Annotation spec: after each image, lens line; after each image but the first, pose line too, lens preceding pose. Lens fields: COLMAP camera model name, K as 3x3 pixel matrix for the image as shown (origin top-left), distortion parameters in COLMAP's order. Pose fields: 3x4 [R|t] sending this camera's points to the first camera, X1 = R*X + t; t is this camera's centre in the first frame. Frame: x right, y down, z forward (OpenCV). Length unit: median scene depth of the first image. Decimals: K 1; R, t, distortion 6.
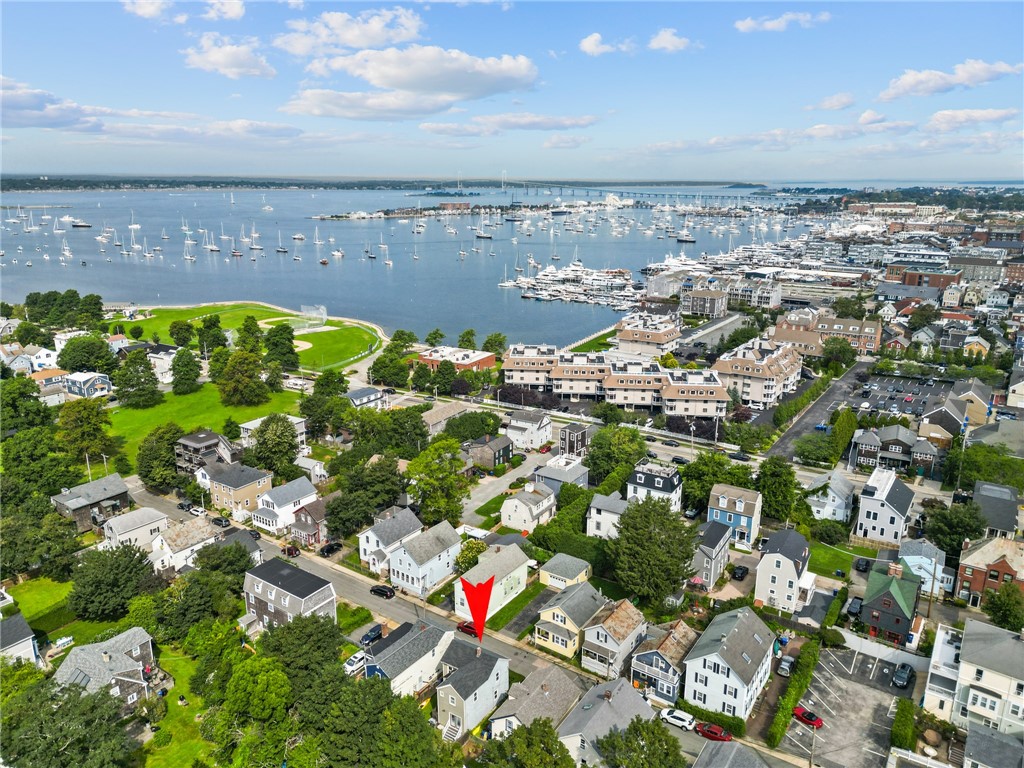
lens RADIAL K [[720.0, 0, 514.7], [0, 720.0, 377.9], [0, 0, 1]] dist [0.072957, -0.063565]
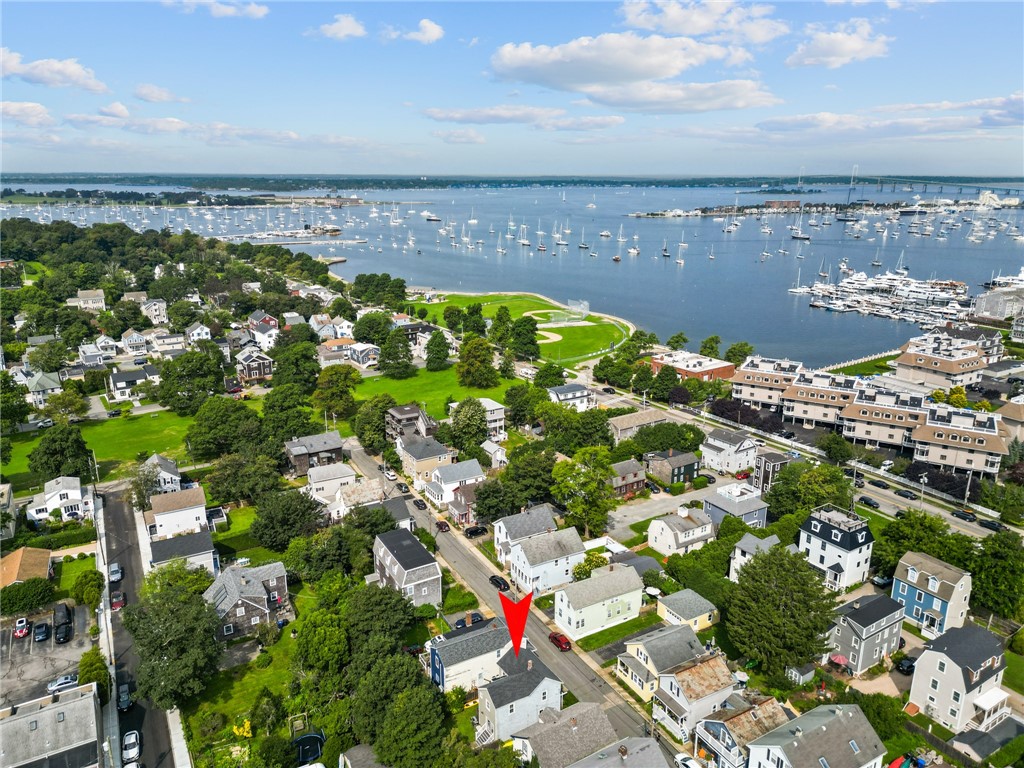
lens RADIAL K [[720.0, 0, 504.6], [0, 720.0, 387.4], [0, 0, 1]] dist [0.072957, -0.063565]
pose [[0.902288, 0.119510, -0.414239, 0.148181], [-0.113281, 0.992771, 0.039674, -0.012672], [0.415986, 0.011128, 0.909303, 0.055678]]
